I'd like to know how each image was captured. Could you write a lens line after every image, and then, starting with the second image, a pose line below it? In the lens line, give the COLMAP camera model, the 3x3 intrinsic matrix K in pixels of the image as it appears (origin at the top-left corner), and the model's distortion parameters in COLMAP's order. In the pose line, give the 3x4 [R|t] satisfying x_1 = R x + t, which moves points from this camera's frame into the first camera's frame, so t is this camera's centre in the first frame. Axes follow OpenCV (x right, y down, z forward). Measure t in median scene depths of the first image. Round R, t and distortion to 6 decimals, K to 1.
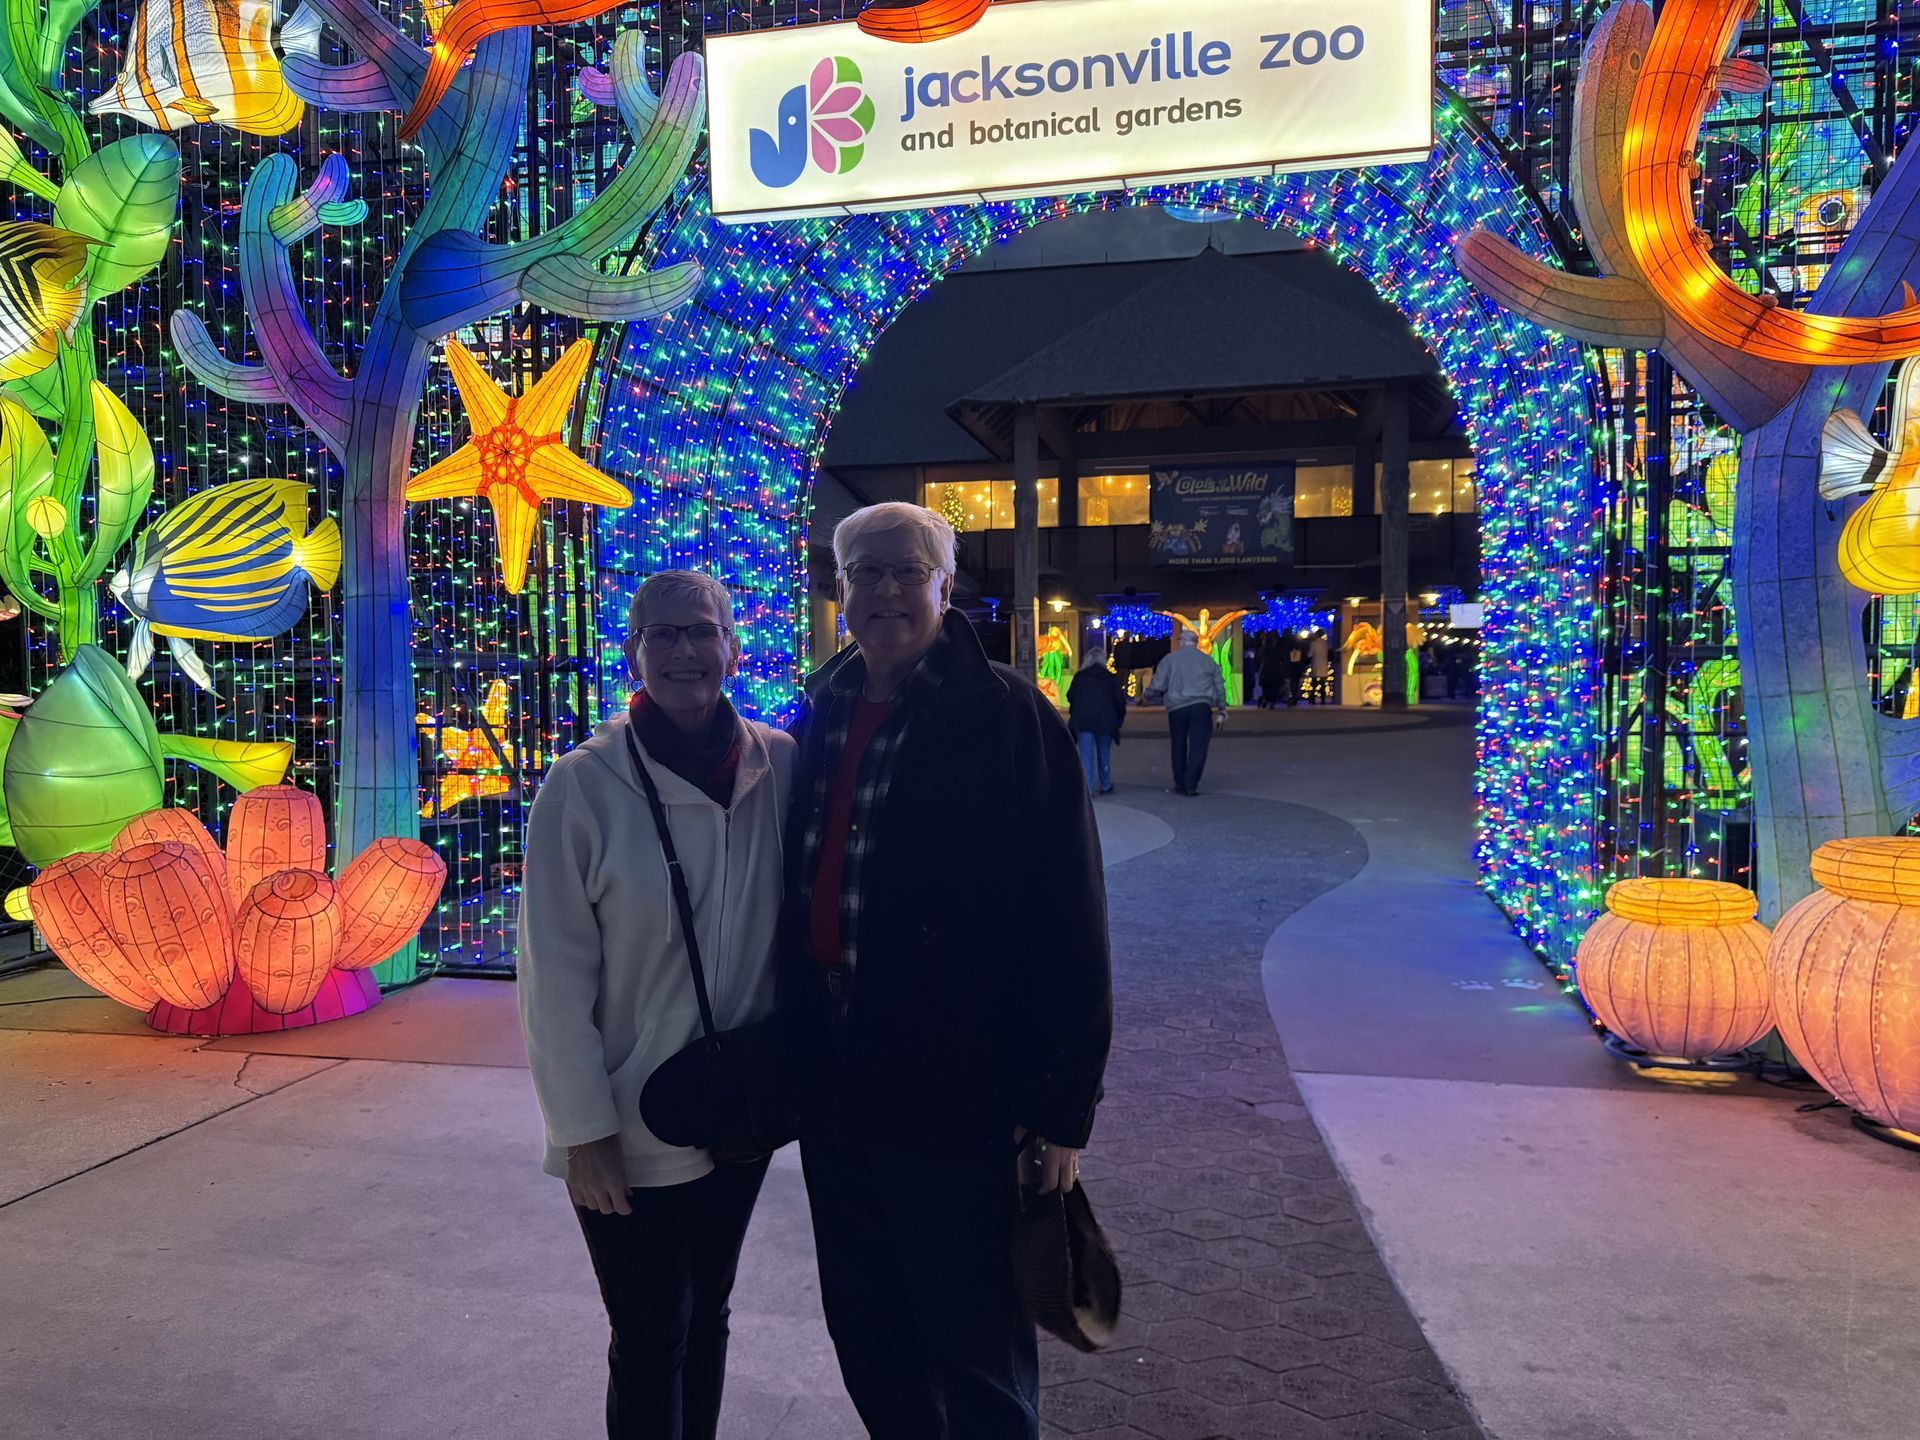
lens RADIAL K [[1370.3, 0, 954.7], [0, 1370.3, 727.4], [0, 0, 1]] dist [0.025543, -0.032561]
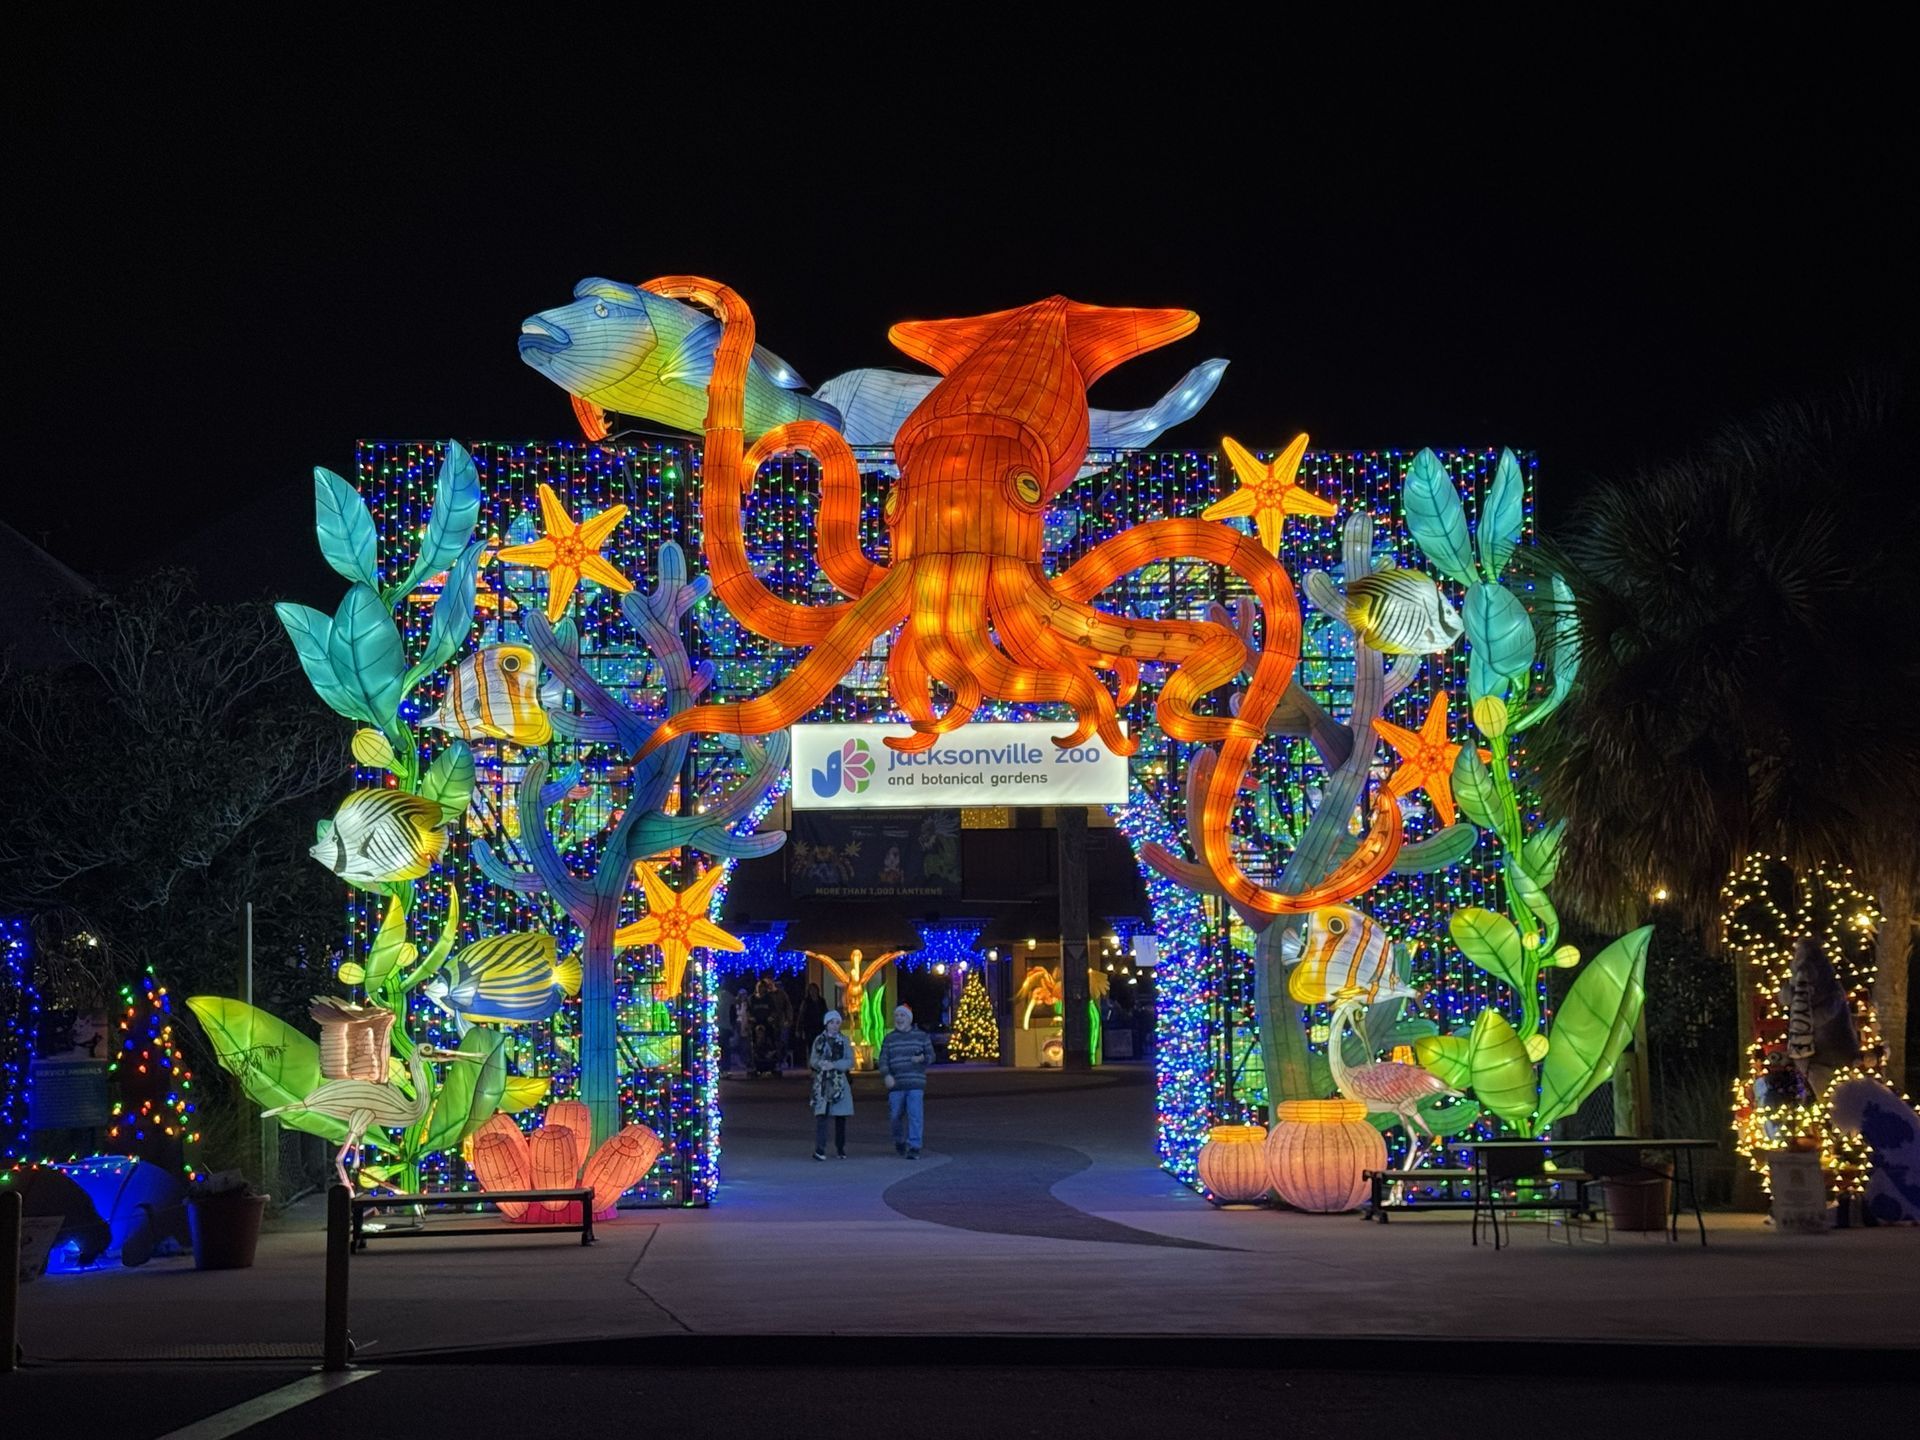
lens RADIAL K [[3055.8, 0, 997.5], [0, 3055.8, 680.6], [0, 0, 1]] dist [0.159750, 0.000000]
pose [[0.954725, 0.027210, 0.296244, -1.202270], [0.017157, 0.989115, -0.146142, 0.100182], [-0.296996, 0.144608, 0.943865, -3.293700]]
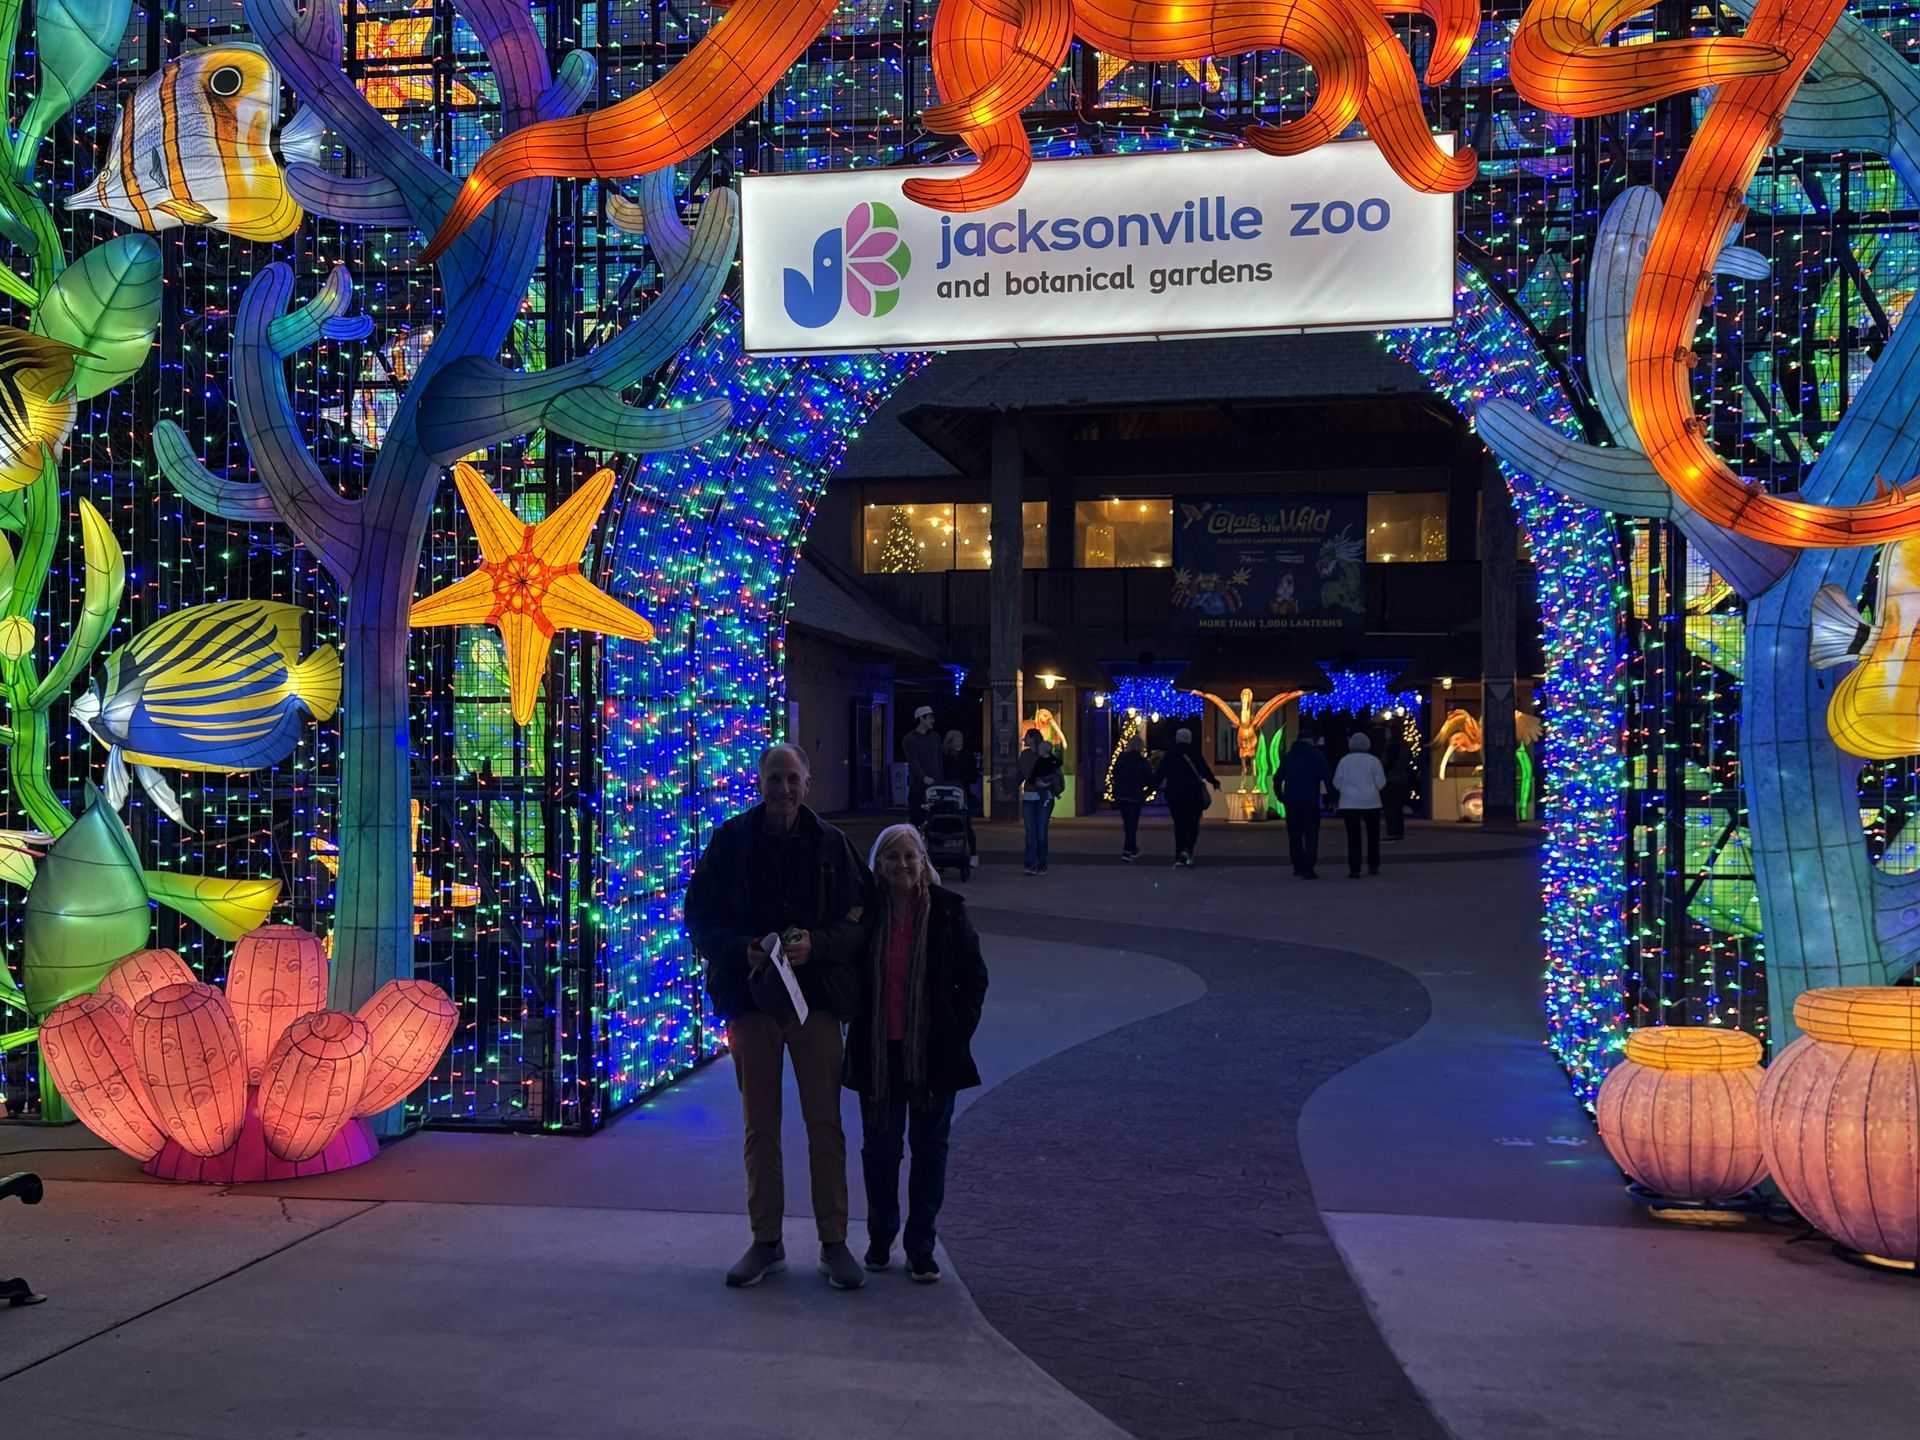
lens RADIAL K [[2073.2, 0, 941.0], [0, 2073.2, 728.9], [0, 0, 1]] dist [0.080468, 0.000000]
pose [[0.999446, 0.009732, 0.031830, -0.077782], [-0.008098, 0.998663, -0.051062, -0.024021], [-0.032284, 0.050776, 0.998188, -0.483965]]
